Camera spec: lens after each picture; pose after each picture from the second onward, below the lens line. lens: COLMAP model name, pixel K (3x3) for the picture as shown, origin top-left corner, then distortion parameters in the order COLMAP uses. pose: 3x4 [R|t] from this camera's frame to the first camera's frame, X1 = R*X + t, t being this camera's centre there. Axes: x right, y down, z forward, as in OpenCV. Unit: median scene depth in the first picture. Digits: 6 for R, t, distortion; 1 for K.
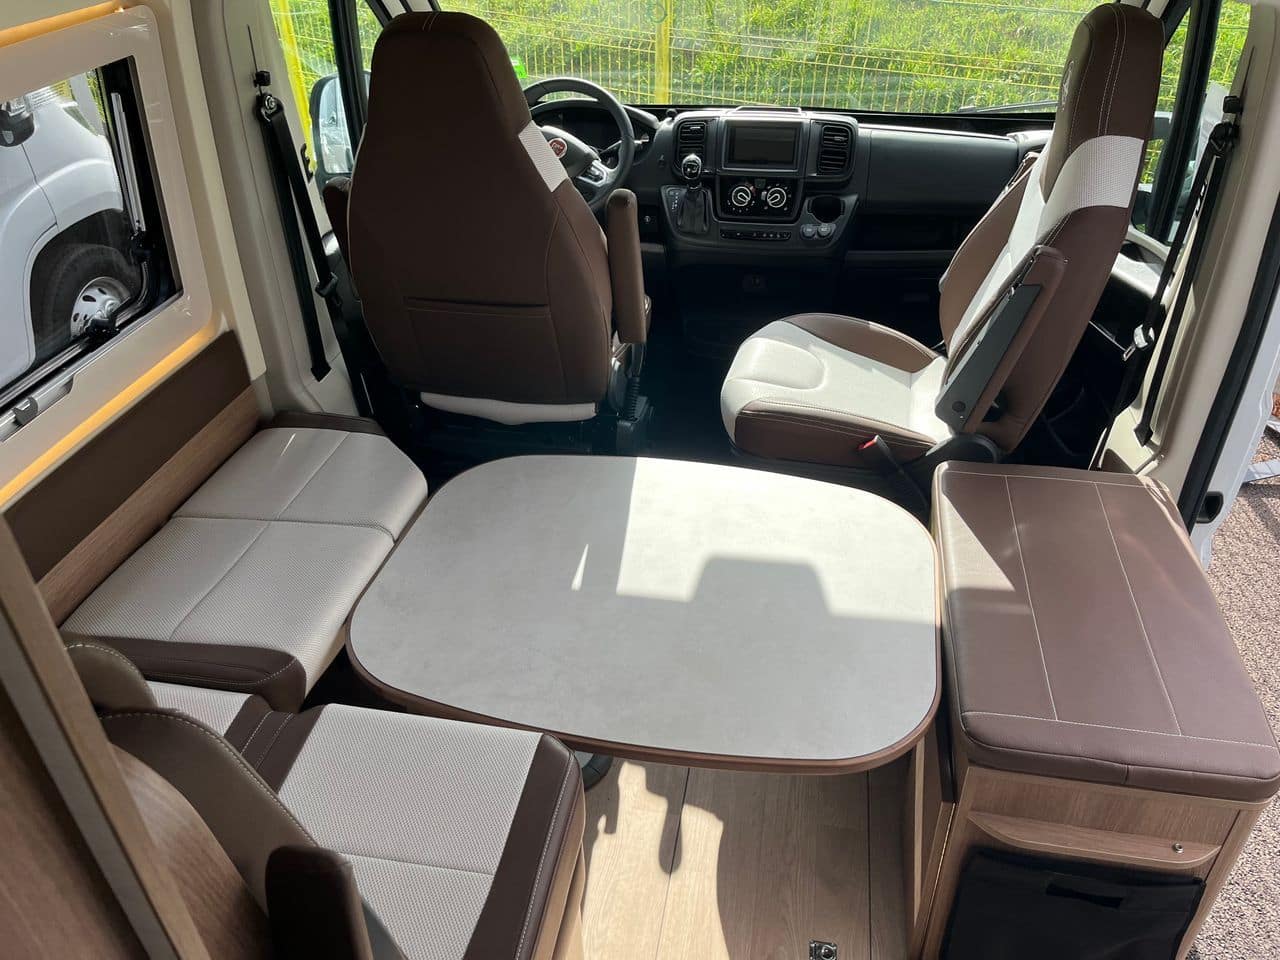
lens RADIAL K [[981.1, 0, 640.0], [0, 981.1, 480.0], [0, 0, 1]] dist [0.049557, -0.060697]
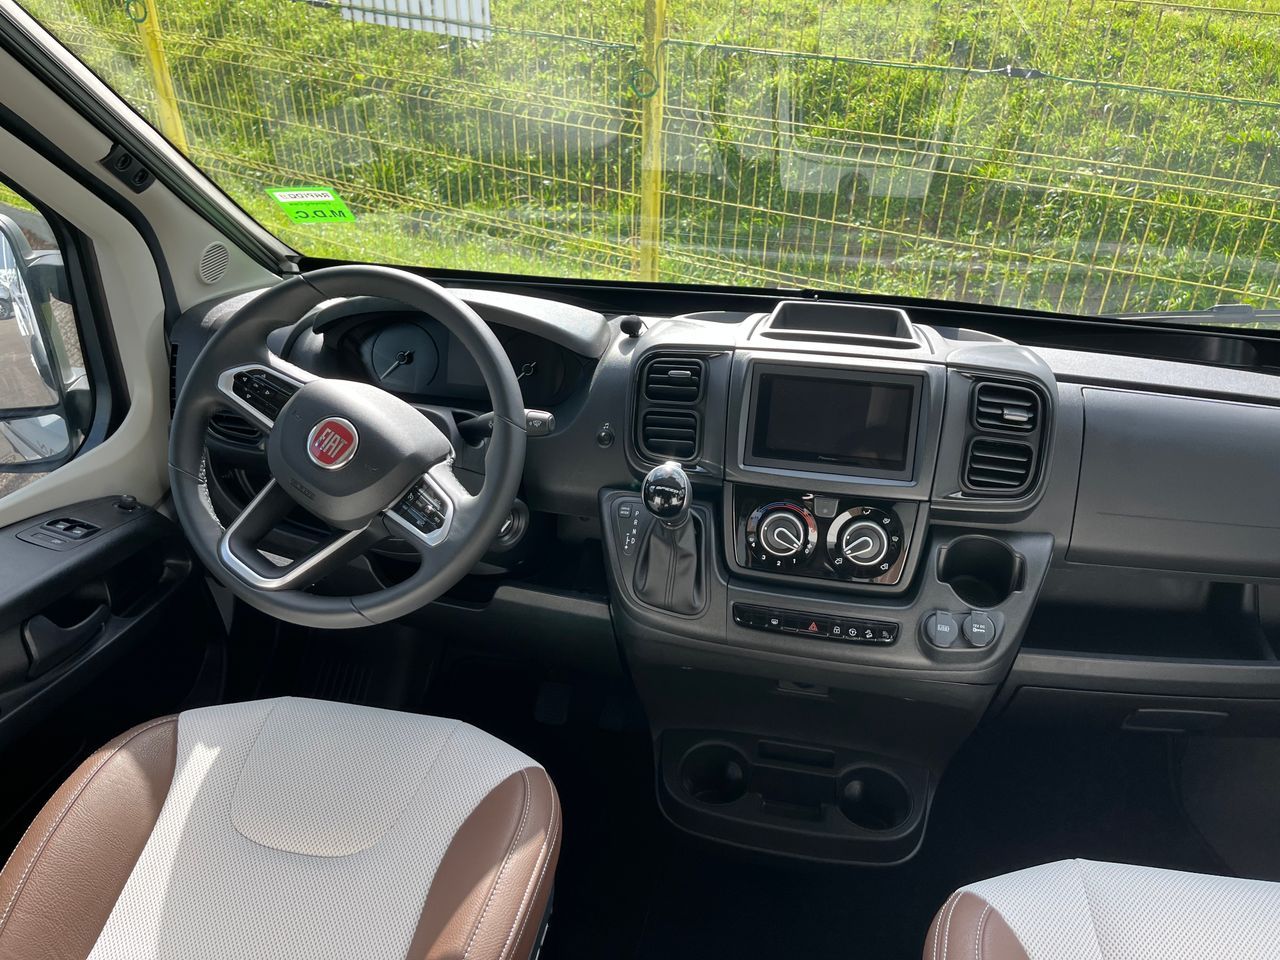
lens RADIAL K [[983.2, 0, 650.4], [0, 983.2, 483.3], [0, 0, 1]] dist [0.036449, -0.030786]
pose [[0.999784, 0.019979, 0.005692, 0.041625], [-0.019726, 0.998945, -0.041461, -0.290406], [-0.006514, 0.041339, 0.999124, 0.565105]]
